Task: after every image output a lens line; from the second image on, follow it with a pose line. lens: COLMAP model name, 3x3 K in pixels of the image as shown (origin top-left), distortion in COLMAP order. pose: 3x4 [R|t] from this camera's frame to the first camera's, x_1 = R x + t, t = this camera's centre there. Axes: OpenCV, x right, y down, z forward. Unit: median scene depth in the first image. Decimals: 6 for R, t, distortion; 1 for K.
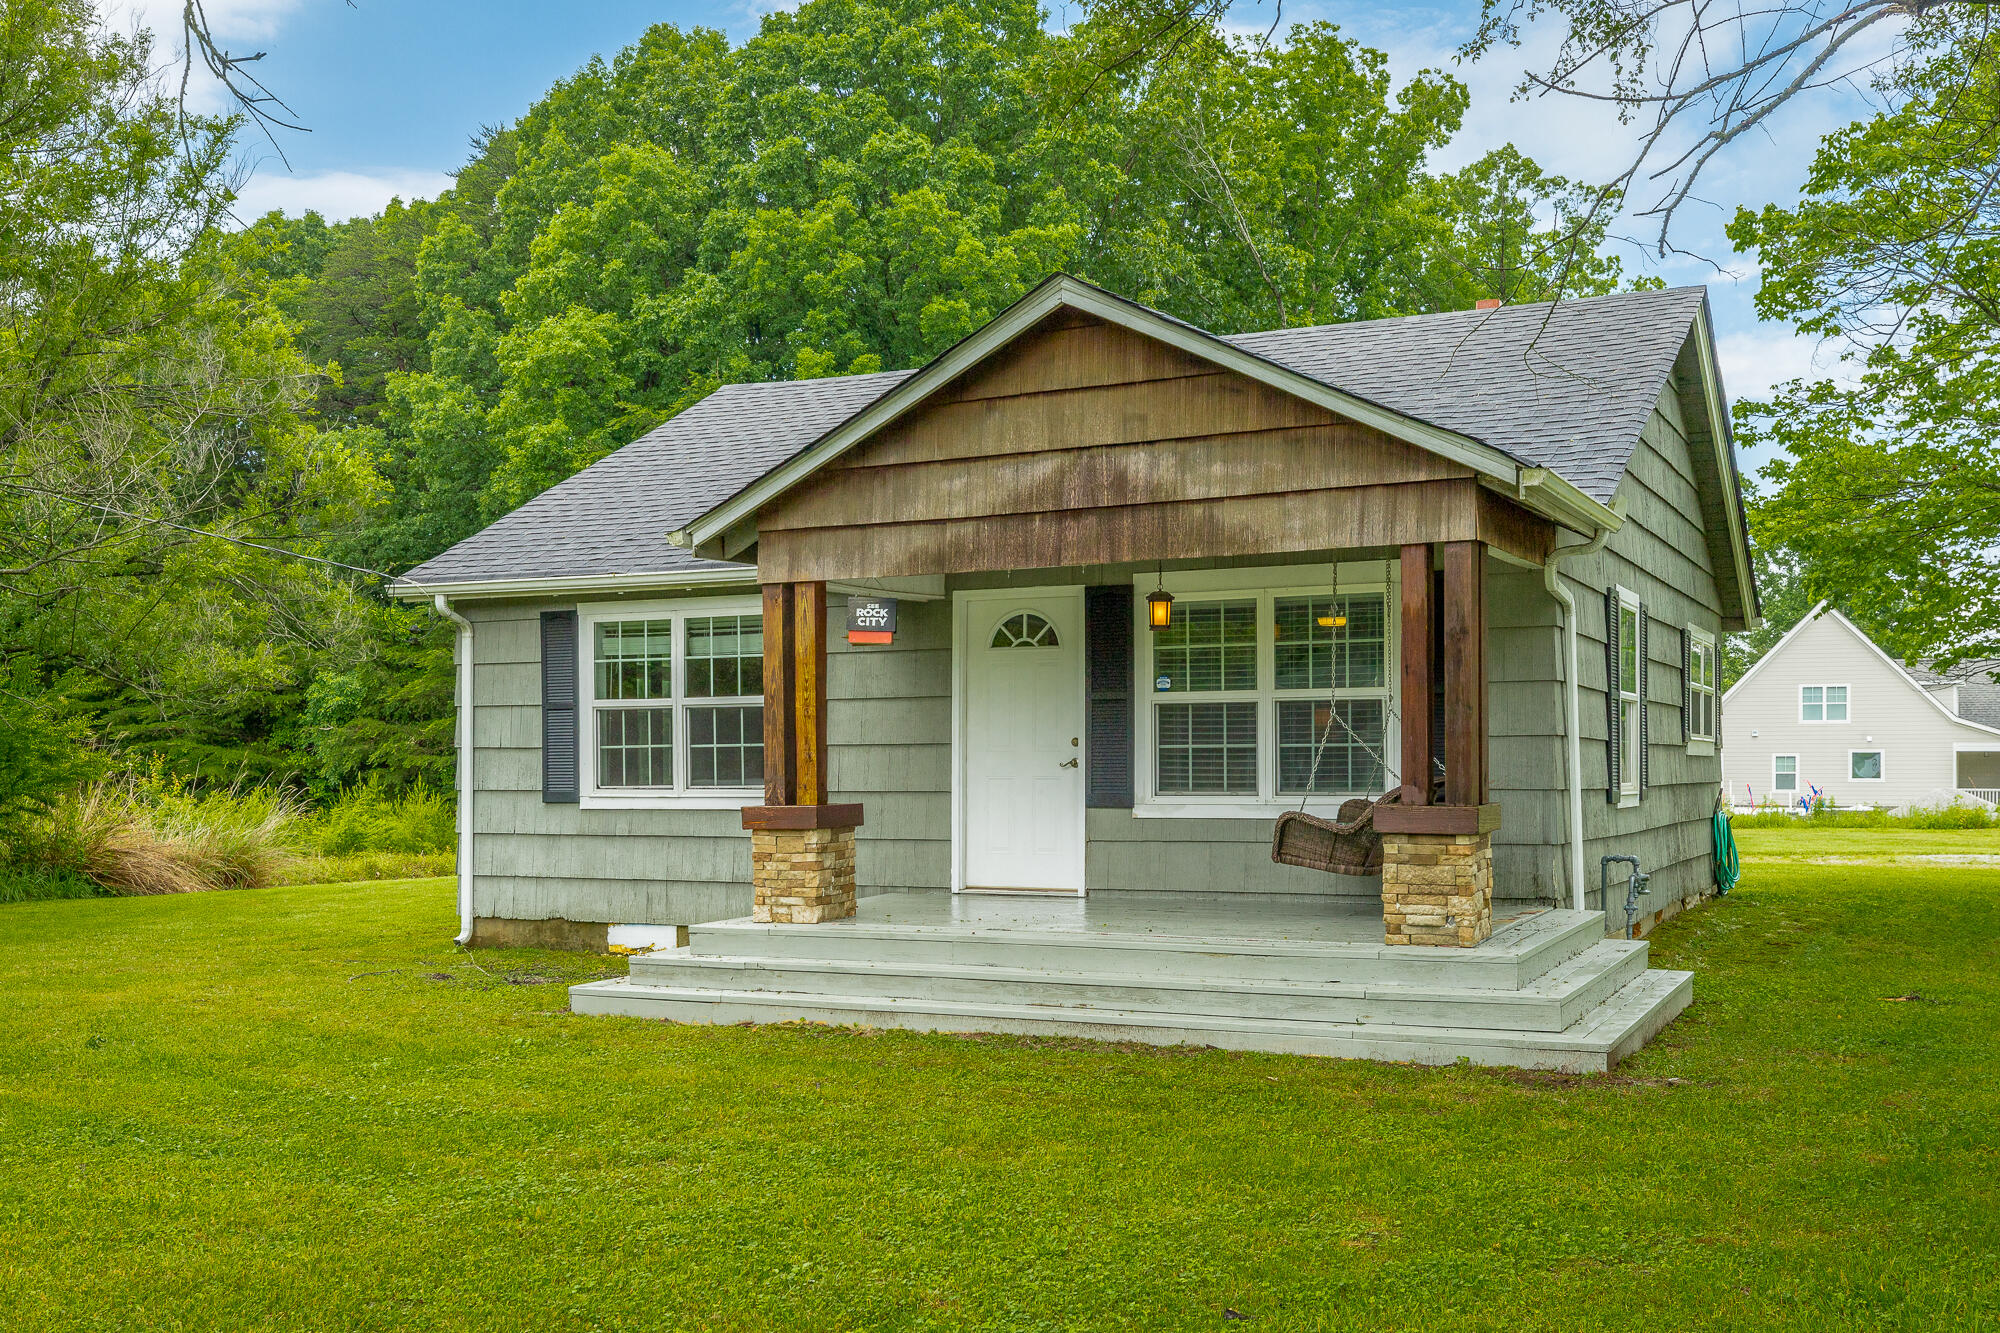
lens RADIAL K [[2004.7, 0, 987.5], [0, 2004.7, 756.0], [0, 0, 1]] dist [0.004003, 0.001460]
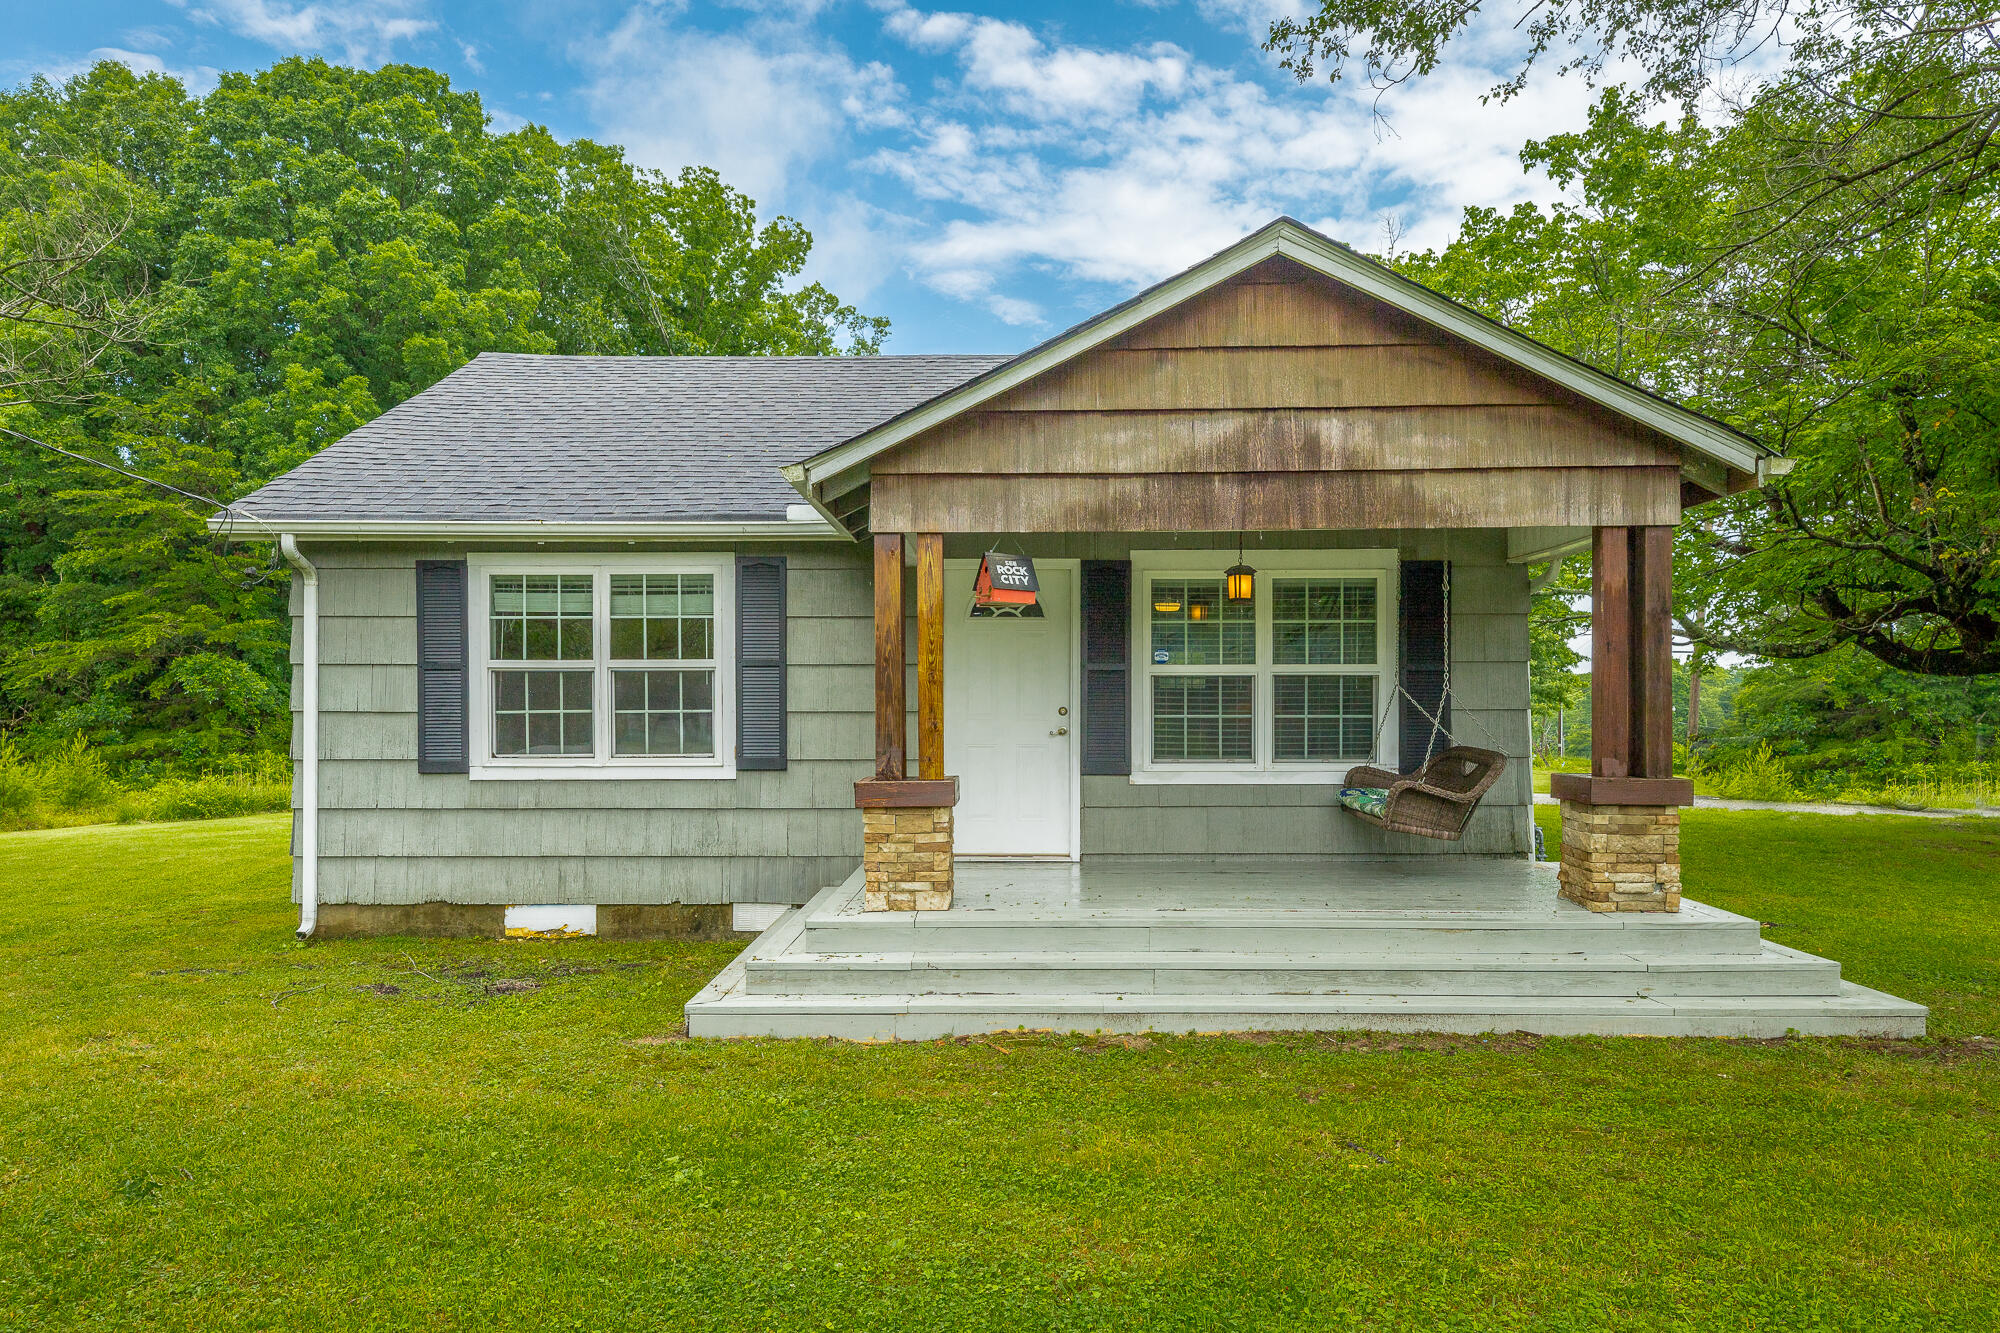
lens RADIAL K [[1397.8, 0, 1006.3], [0, 1397.8, 721.9], [0, 0, 1]] dist [0.018500, -0.001630]
pose [[0.899578, 0.004260, 0.436740, -0.295446], [-0.005643, 0.999982, 0.001869, -0.002714], [-0.436724, -0.004146, 0.899586, 0.366650]]
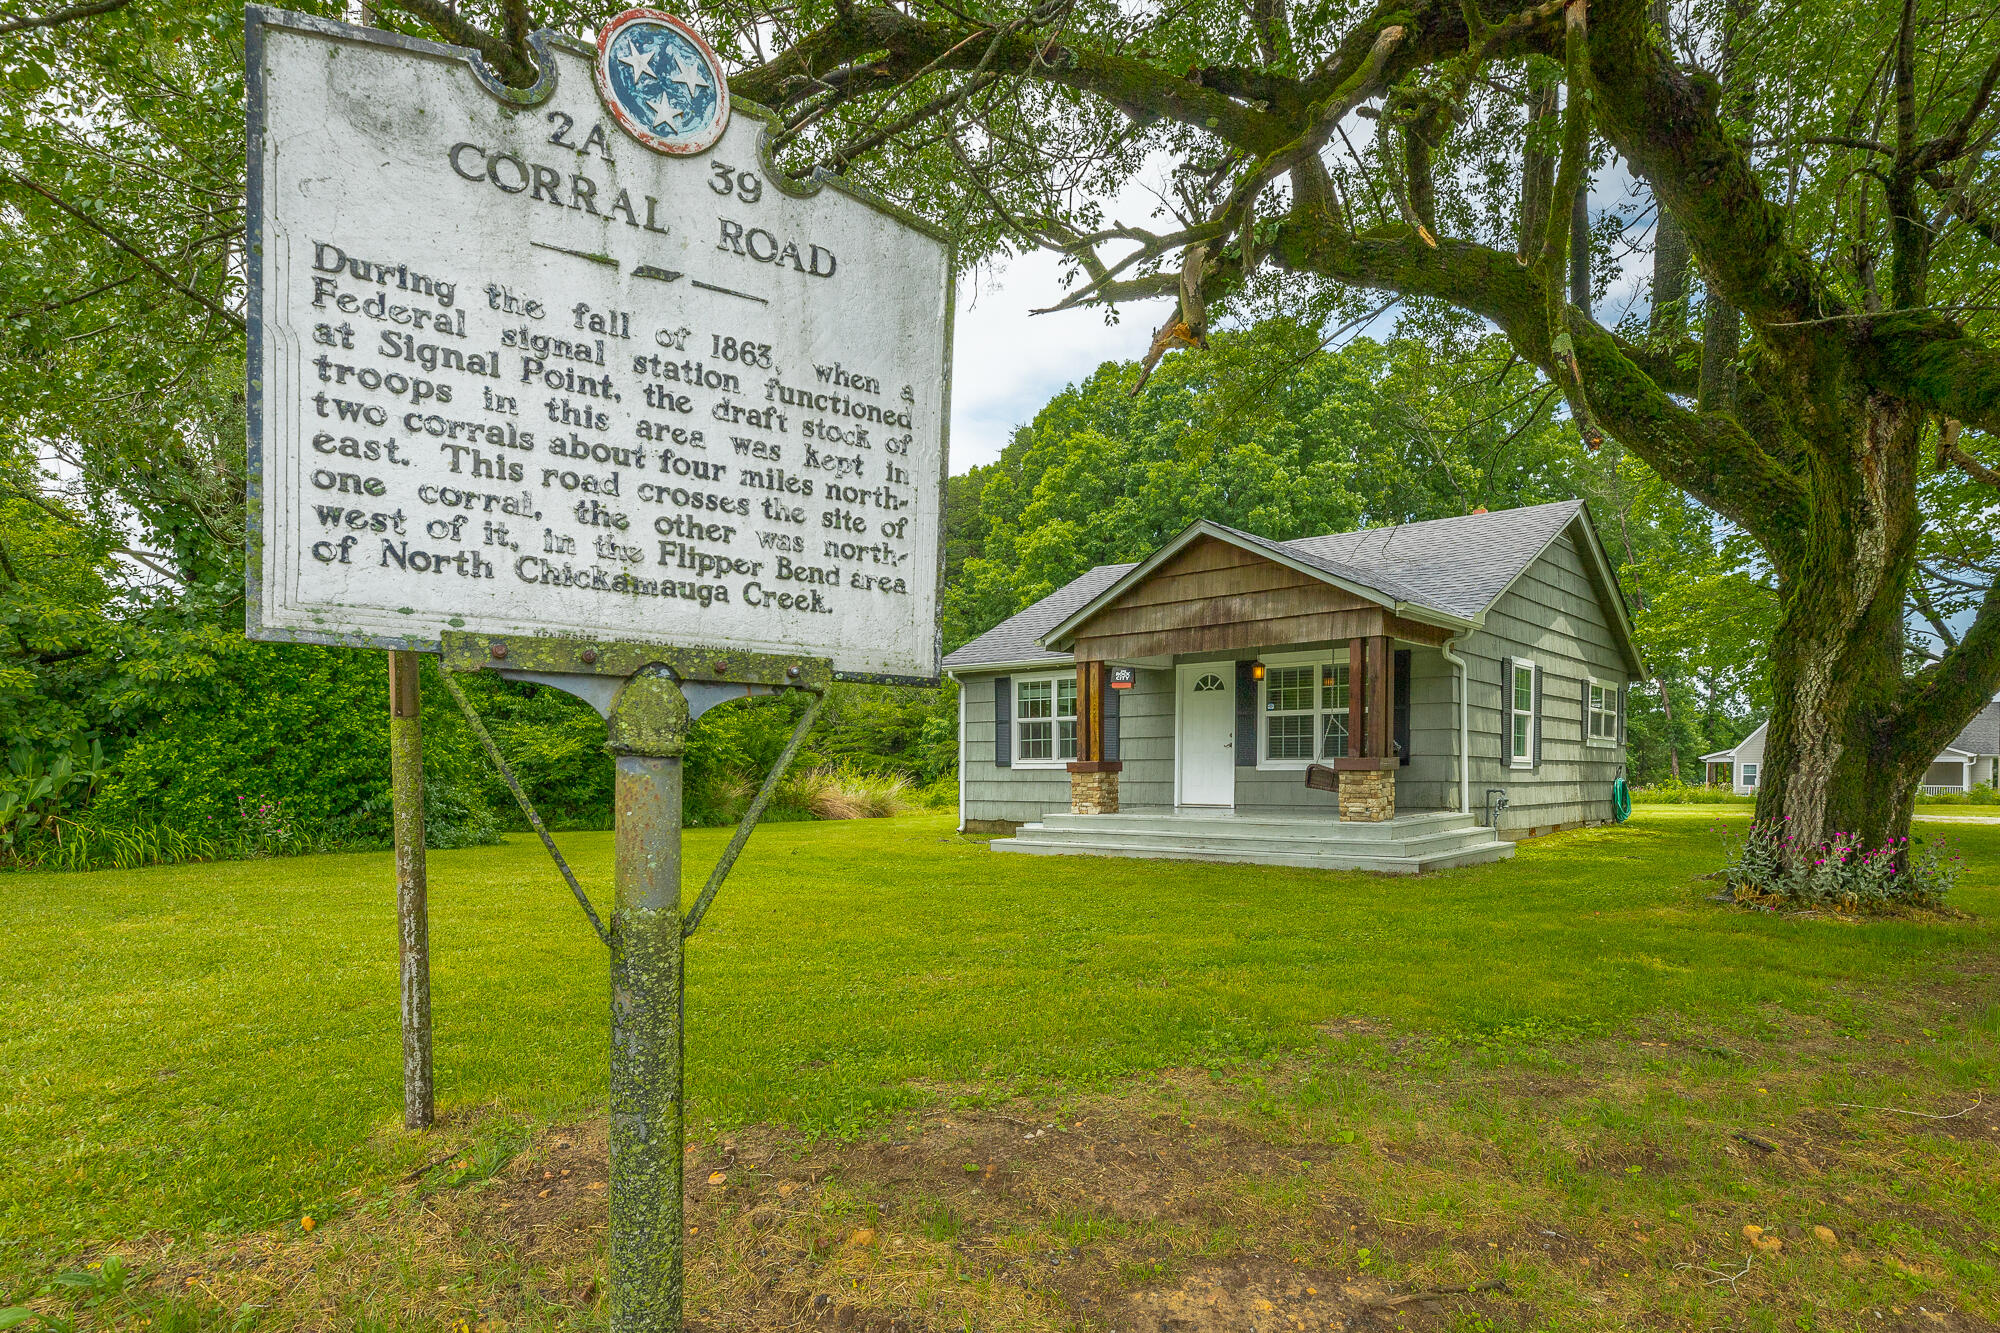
lens RADIAL K [[1156.5, 0, 1036.7], [0, 1156.5, 784.7], [0, 0, 1]] dist [-0.000405, 0.000005]
pose [[0.971944, 0.007236, -0.235102, 0.131456], [-0.003846, 0.999882, 0.014877, 0.027776], [0.235182, -0.013556, 0.971857, -0.232998]]
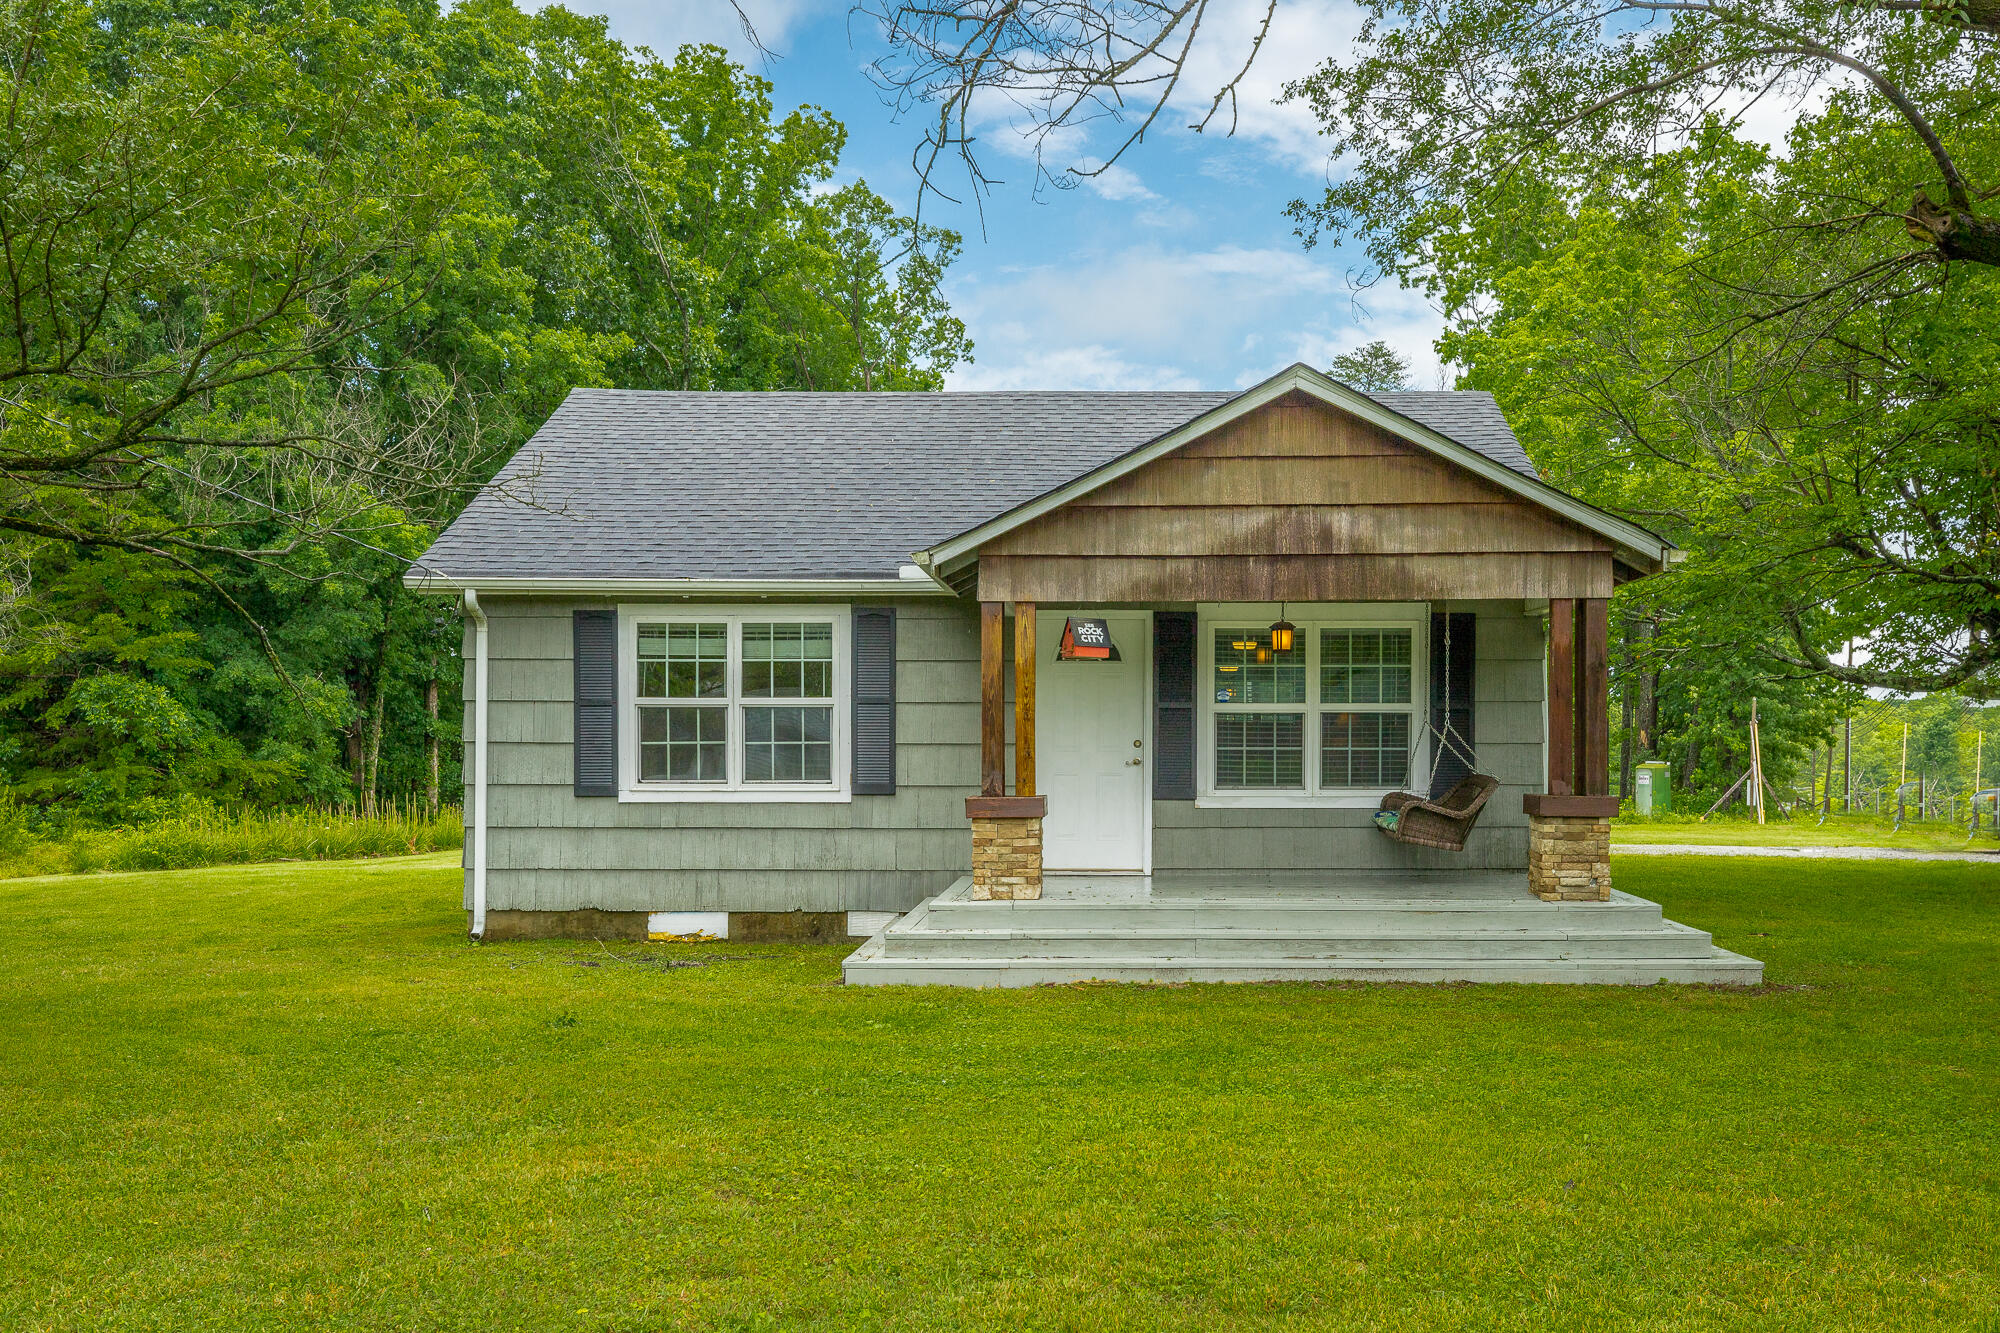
lens RADIAL K [[1990.0, 0, 1106.3], [0, 1990.0, 768.0], [0, 0, 1]] dist [-0.002639, 0.004845]
pose [[0.899553, 0.006259, 0.436768, -0.480525], [-0.008545, 0.999958, 0.003268, 0.003568], [-0.436729, -0.006672, 0.899568, -0.039270]]
